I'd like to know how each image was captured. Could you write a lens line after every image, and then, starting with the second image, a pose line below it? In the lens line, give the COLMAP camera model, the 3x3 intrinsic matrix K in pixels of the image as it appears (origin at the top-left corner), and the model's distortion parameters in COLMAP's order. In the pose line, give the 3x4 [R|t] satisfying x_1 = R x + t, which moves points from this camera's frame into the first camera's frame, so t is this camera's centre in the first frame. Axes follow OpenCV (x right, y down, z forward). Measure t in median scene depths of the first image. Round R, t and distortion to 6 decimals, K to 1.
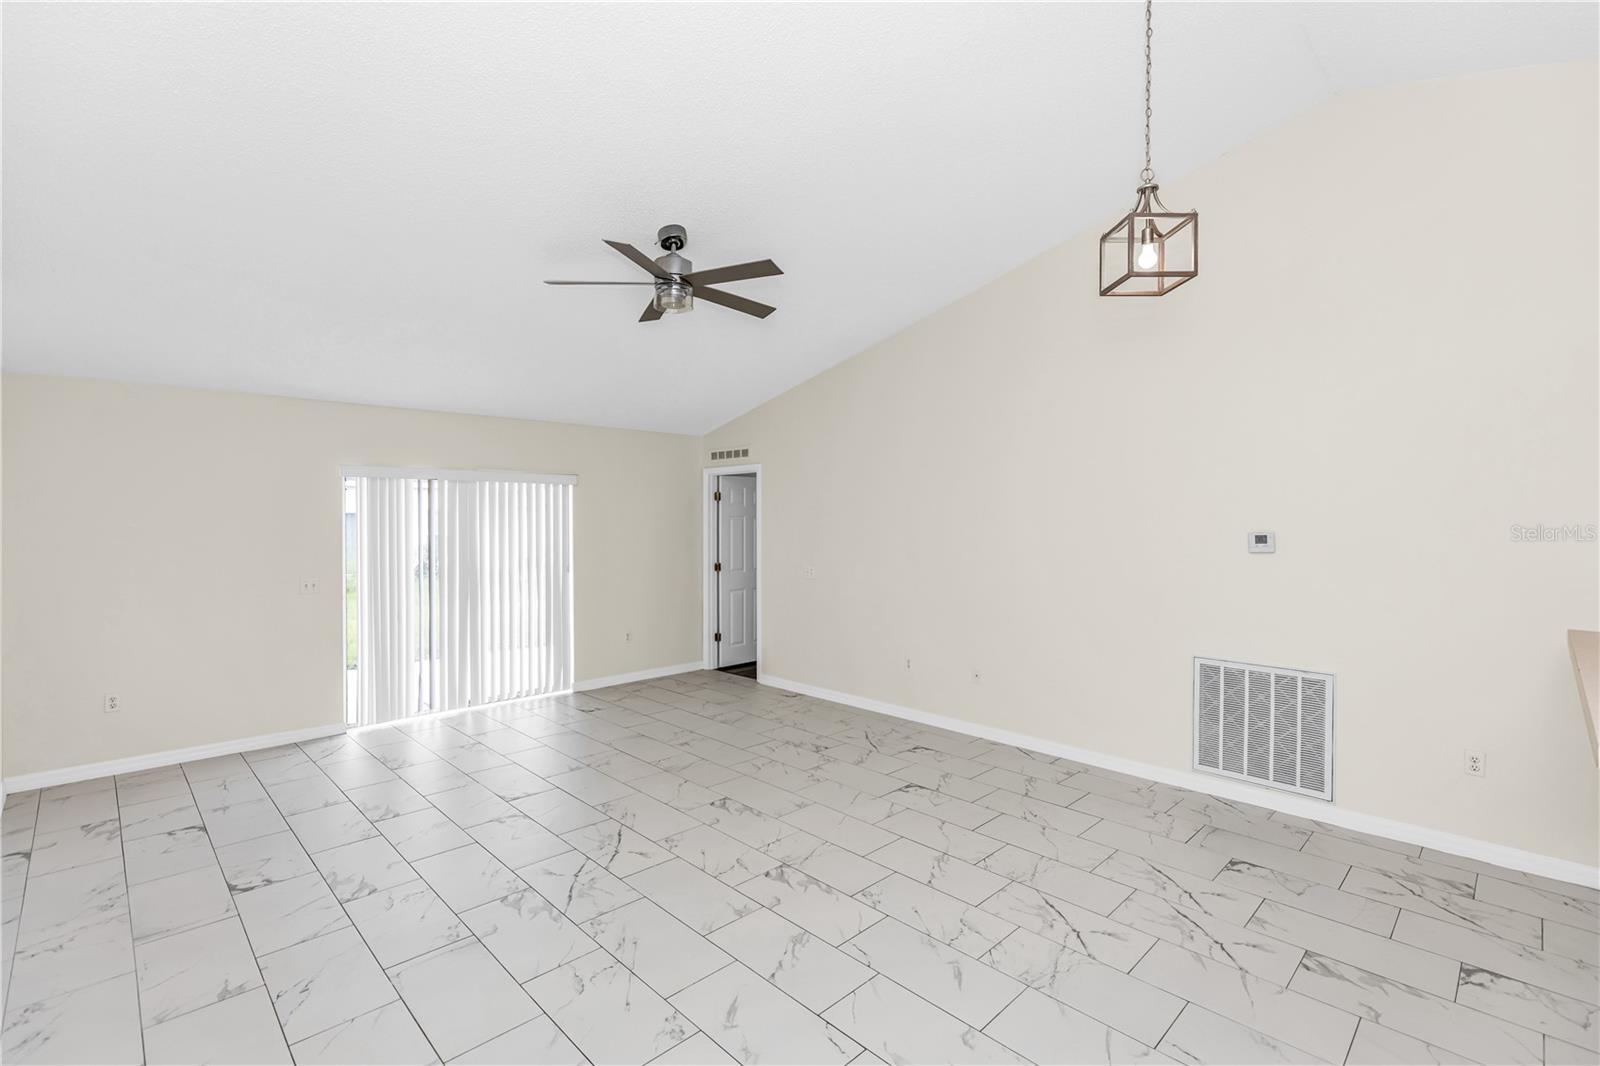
lens RADIAL K [[712.8, 0, 795.0], [0, 712.8, 534.0], [0, 0, 1]] dist [-0.000264, 0.000413]
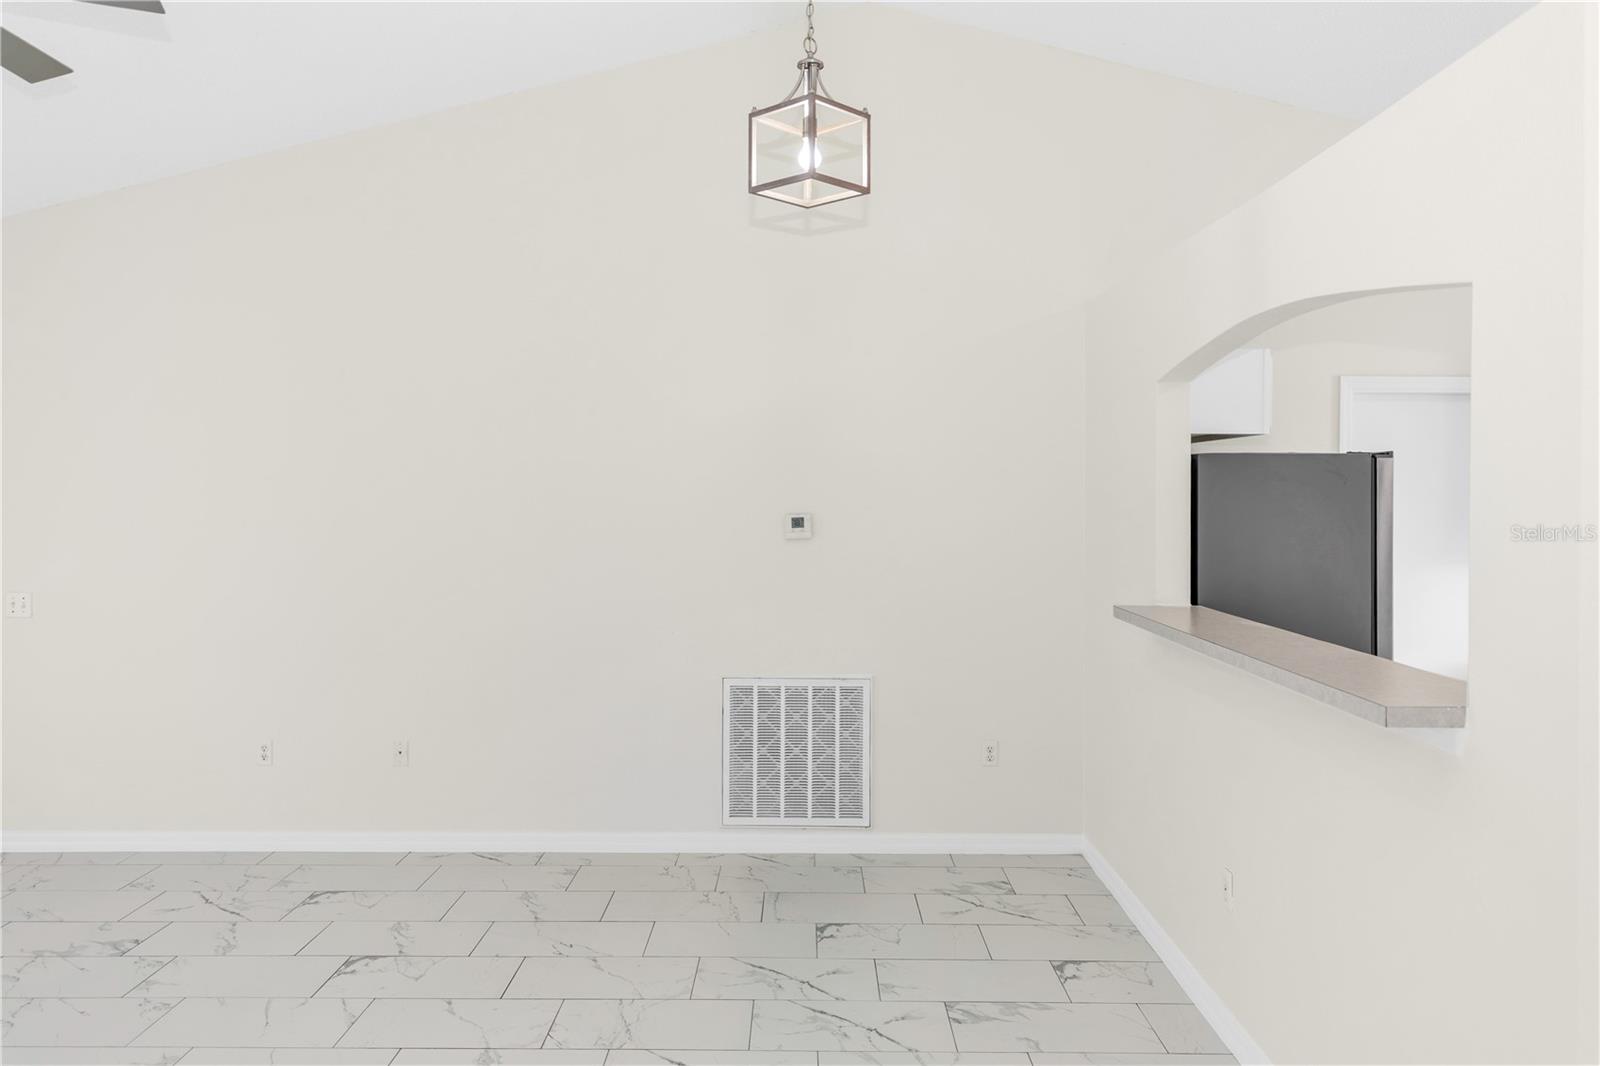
lens RADIAL K [[1087.0, 0, 783.6], [0, 1087.0, 511.4], [0, 0, 1]] dist [0.010078, 0.003327]
pose [[0.708310, -0.012016, 0.705799, -0.232007], [0.013445, 0.999903, 0.003531, -0.009970], [-0.705773, 0.006989, 0.708403, 0.138427]]
